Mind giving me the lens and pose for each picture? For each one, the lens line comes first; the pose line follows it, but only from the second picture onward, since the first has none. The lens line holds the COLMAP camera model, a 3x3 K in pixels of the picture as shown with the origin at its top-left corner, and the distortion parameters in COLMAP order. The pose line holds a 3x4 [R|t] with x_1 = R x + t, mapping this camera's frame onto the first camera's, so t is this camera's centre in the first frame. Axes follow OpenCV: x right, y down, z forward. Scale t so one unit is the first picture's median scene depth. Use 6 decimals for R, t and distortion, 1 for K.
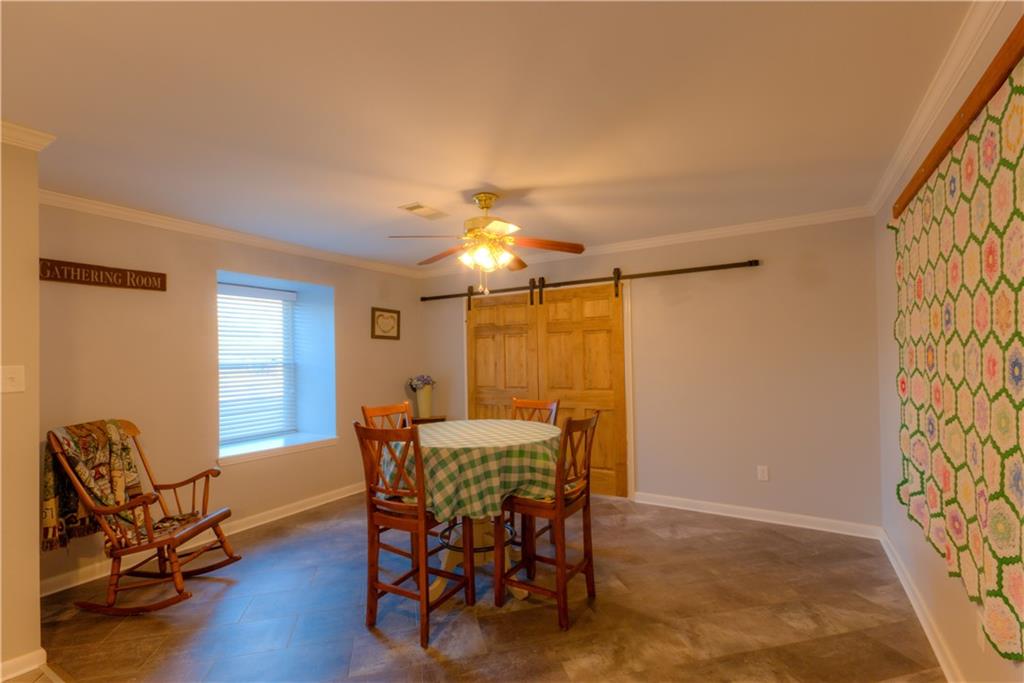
lens RADIAL K [[467.0, 0, 511.7], [0, 467.0, 349.9], [0, 0, 1]] dist [0.000321, -0.000045]
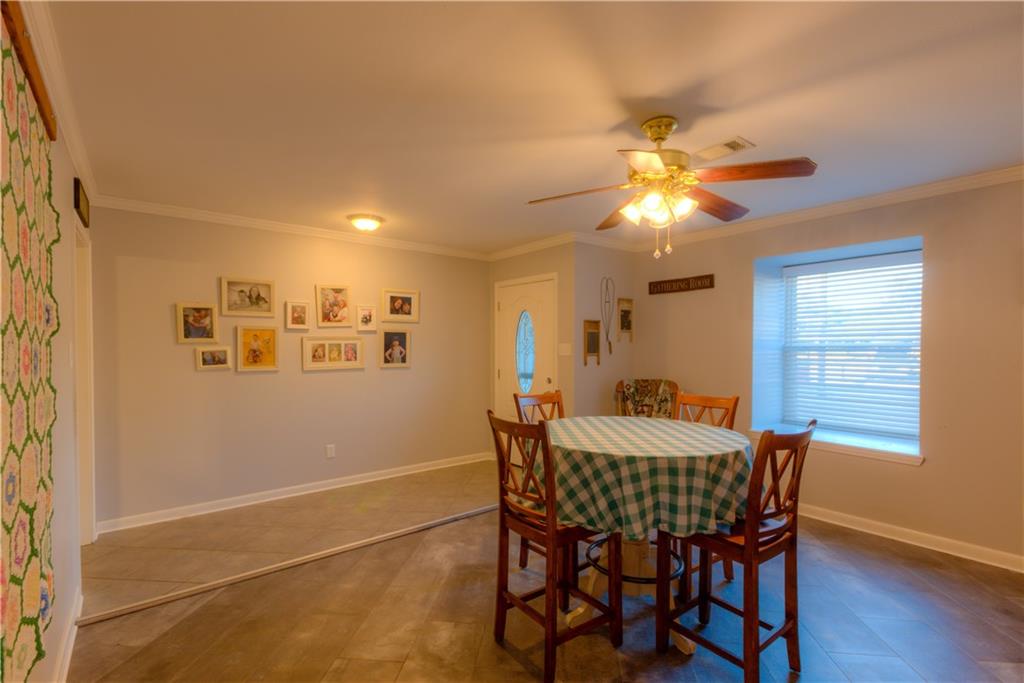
lens RADIAL K [[467.0, 0, 511.7], [0, 467.0, 349.9], [0, 0, 1]] dist [0.000321, -0.000045]
pose [[-0.370375, 0.026826, -0.928495, 0.712876], [0.020716, 0.999573, 0.020616, 0.007765], [0.928651, -0.011599, -0.370773, 1.036649]]
